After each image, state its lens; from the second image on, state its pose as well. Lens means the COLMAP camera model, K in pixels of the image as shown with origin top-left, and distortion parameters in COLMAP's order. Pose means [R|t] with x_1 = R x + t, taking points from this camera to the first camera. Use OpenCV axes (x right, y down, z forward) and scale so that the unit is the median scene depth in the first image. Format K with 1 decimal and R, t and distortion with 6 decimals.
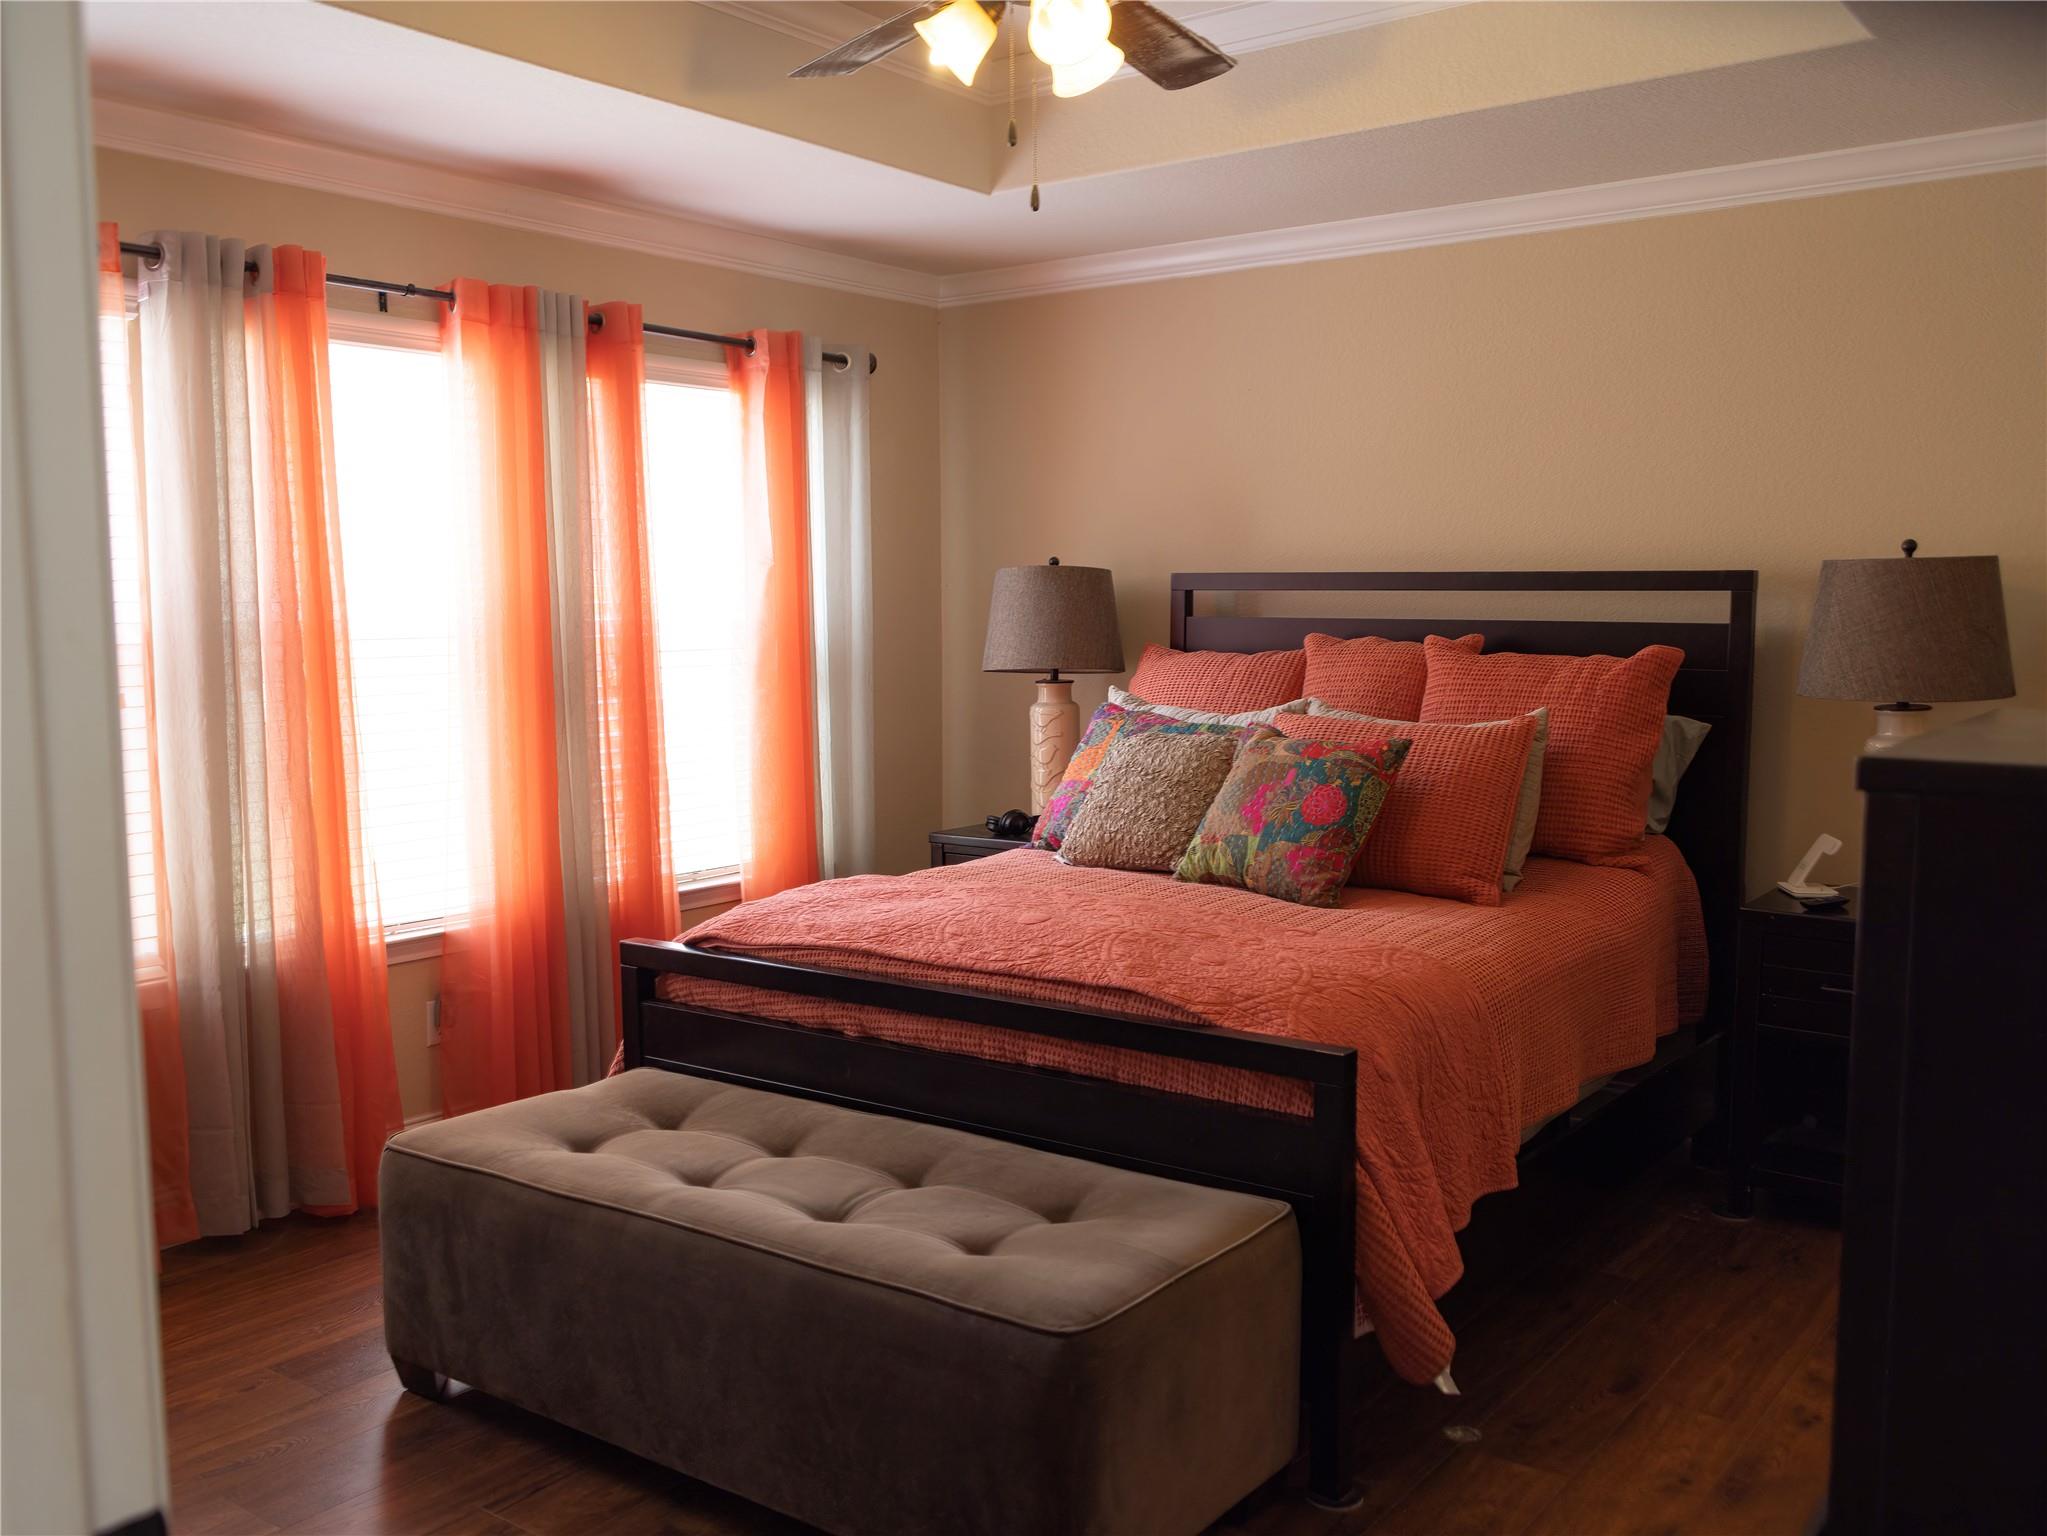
lens RADIAL K [[1772.4, 0, 1023.5], [0, 1772.4, 768.0], [0, 0, 1]] dist [-0.009773, -0.002470]
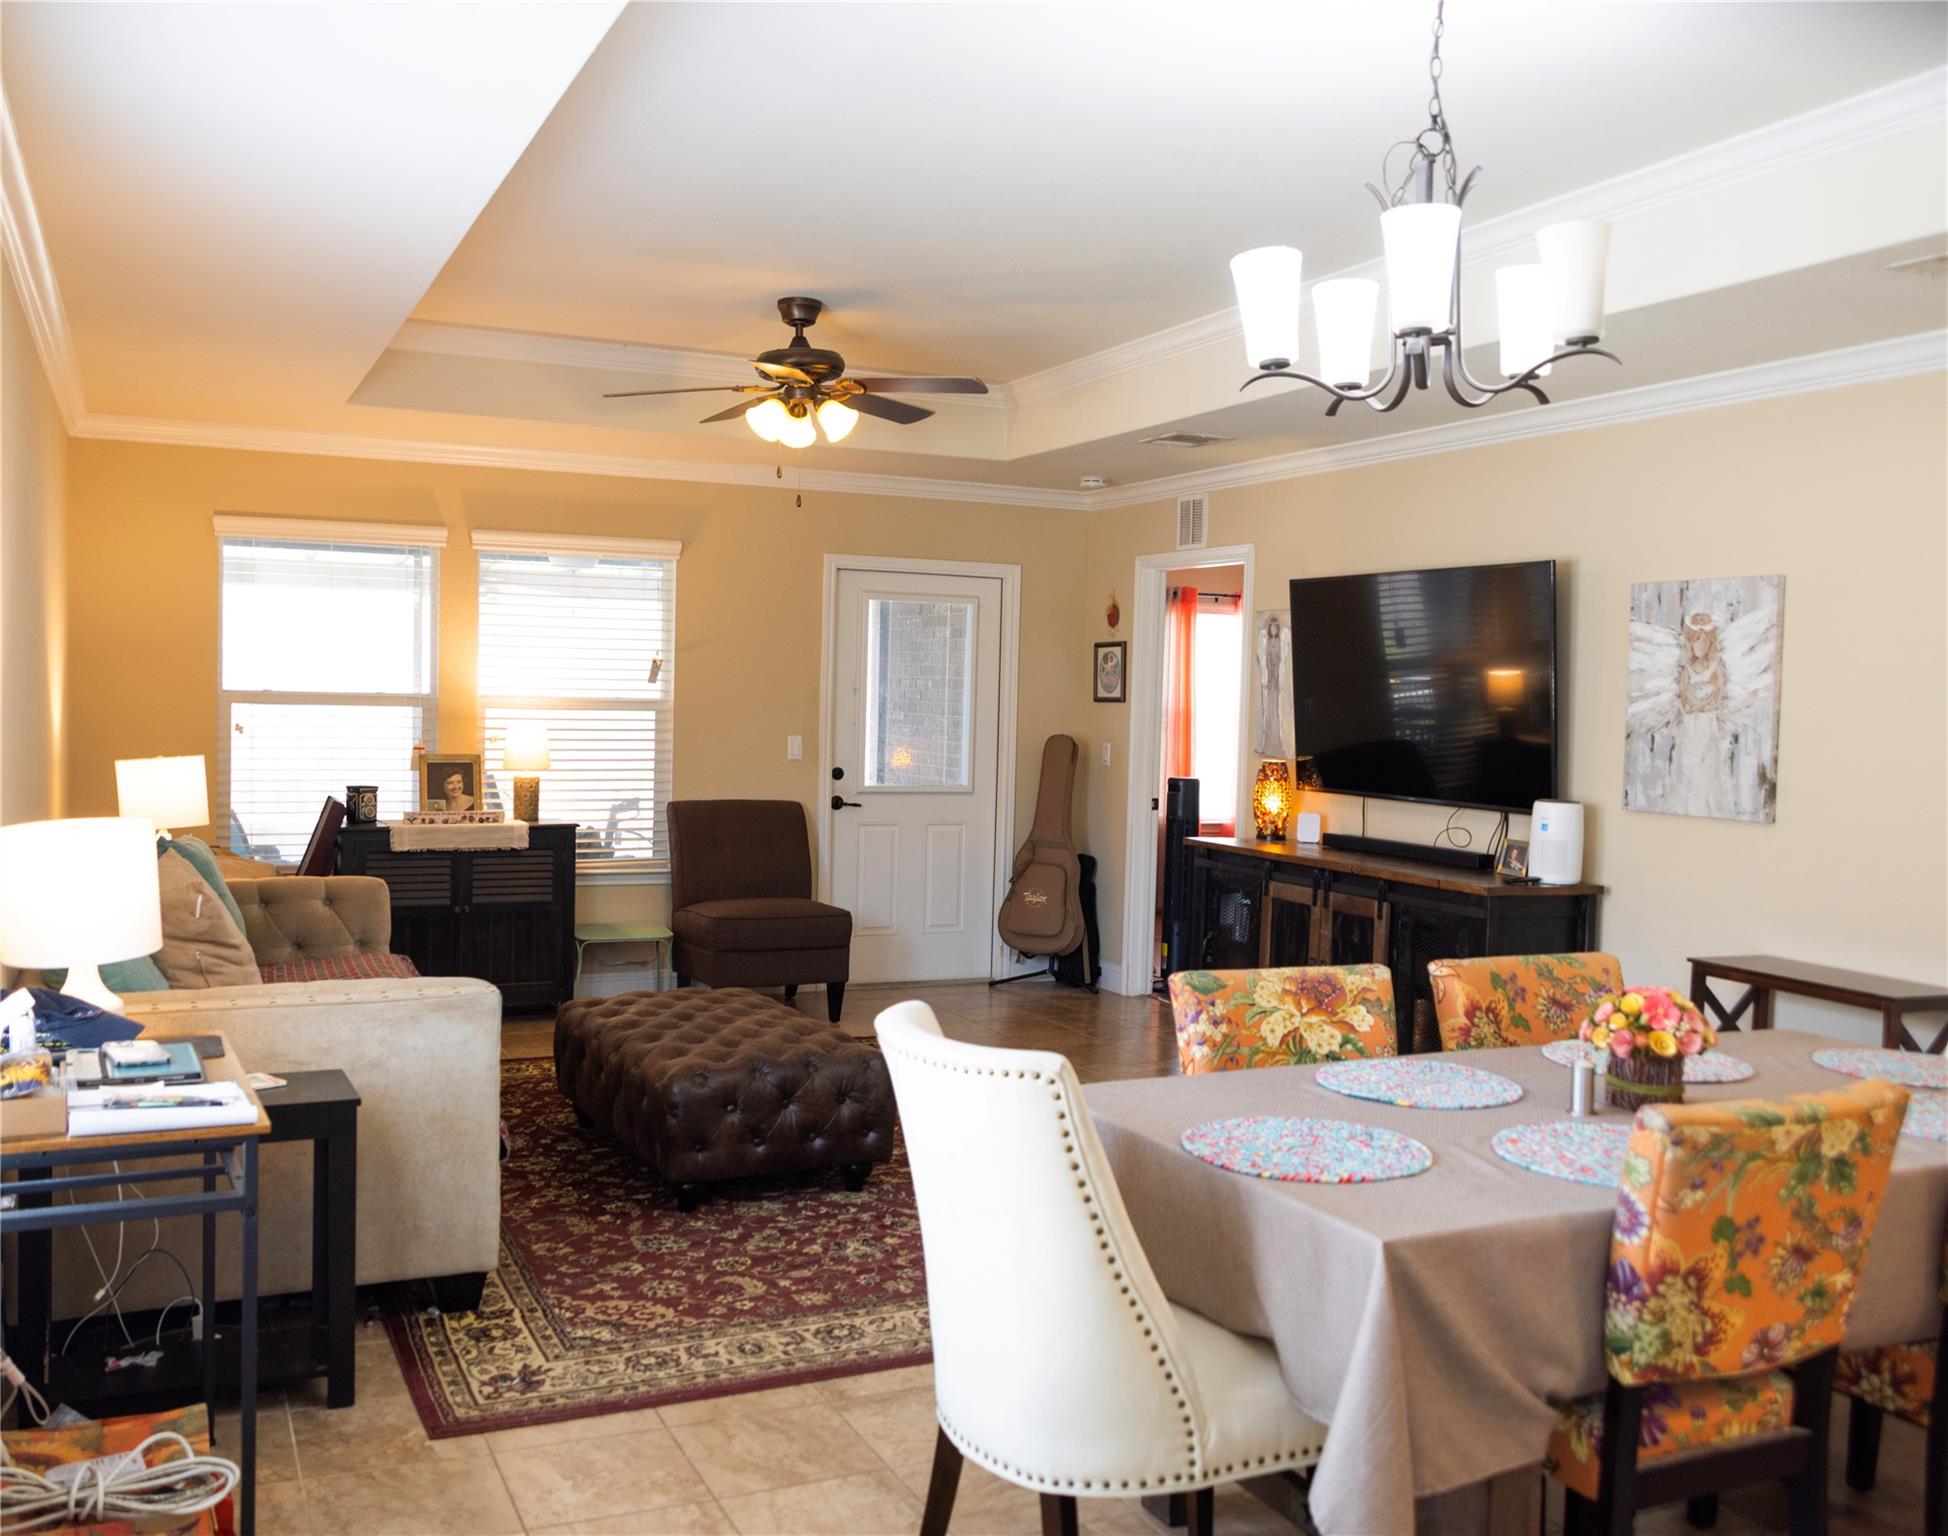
lens RADIAL K [[1722.3, 0, 974.0], [0, 1722.3, 768.0], [0, 0, 1]] dist [0.004966, 0.000839]
pose [[0.875786, 0.047321, -0.480374, 0.643040], [-0.073155, 0.996700, -0.035189, 0.133966], [0.477124, 0.065960, 0.876357, -1.603819]]
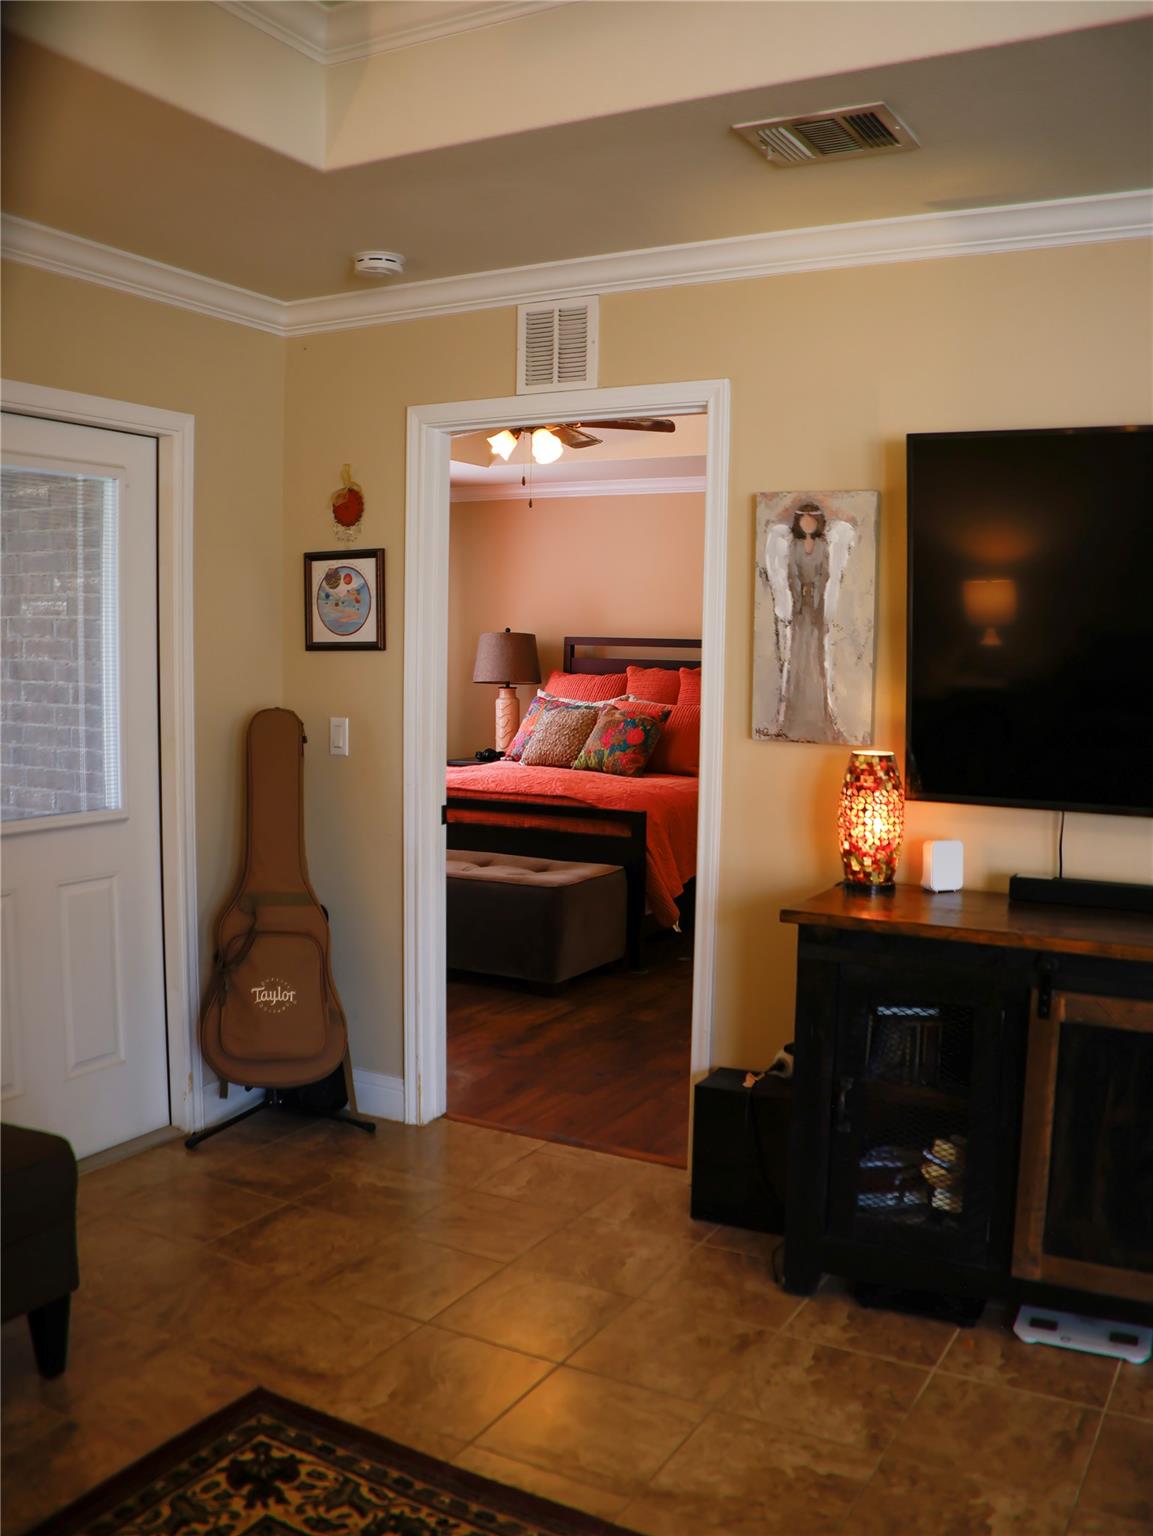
lens RADIAL K [[1352.1, 0, 576.5], [0, 1352.1, 768.0], [0, 0, 1]] dist [-0.126335, -0.001677]
pose [[0.992235, 0.003886, 0.124313, -0.128273], [-0.003813, 0.999992, -0.000820, 0.060004], [-0.124315, 0.000340, 0.992243, -0.754867]]
